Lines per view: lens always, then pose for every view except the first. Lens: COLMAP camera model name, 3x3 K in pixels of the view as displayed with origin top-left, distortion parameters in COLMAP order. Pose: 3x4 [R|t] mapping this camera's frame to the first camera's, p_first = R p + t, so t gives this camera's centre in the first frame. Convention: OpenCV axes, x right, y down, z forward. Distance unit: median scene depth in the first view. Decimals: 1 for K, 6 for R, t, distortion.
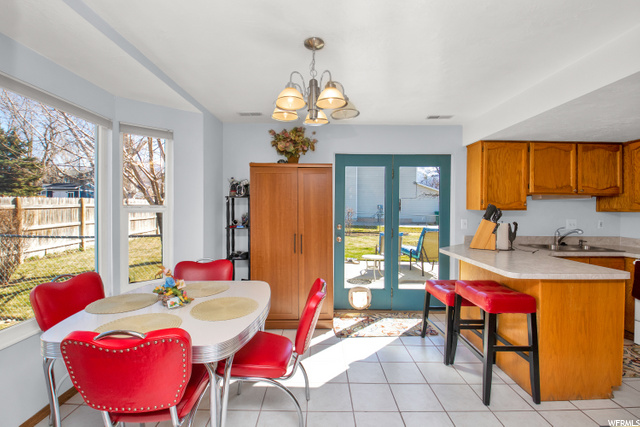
lens RADIAL K [[288.3, 0, 314.4], [0, 288.3, 214.3], [0, 0, 1]] dist [-0.036487, -0.003359]
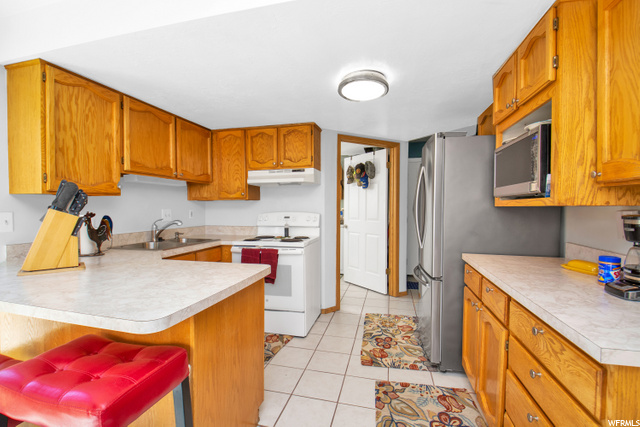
lens RADIAL K [[288.3, 0, 316.2], [0, 288.3, 218.2], [0, 0, 1]] dist [-0.036487, -0.003359]
pose [[0.242009, -0.046851, 0.969142, 0.209793], [0.020002, 0.998862, 0.043293, 0.018537], [-0.970068, 0.008908, 0.242670, 0.387611]]
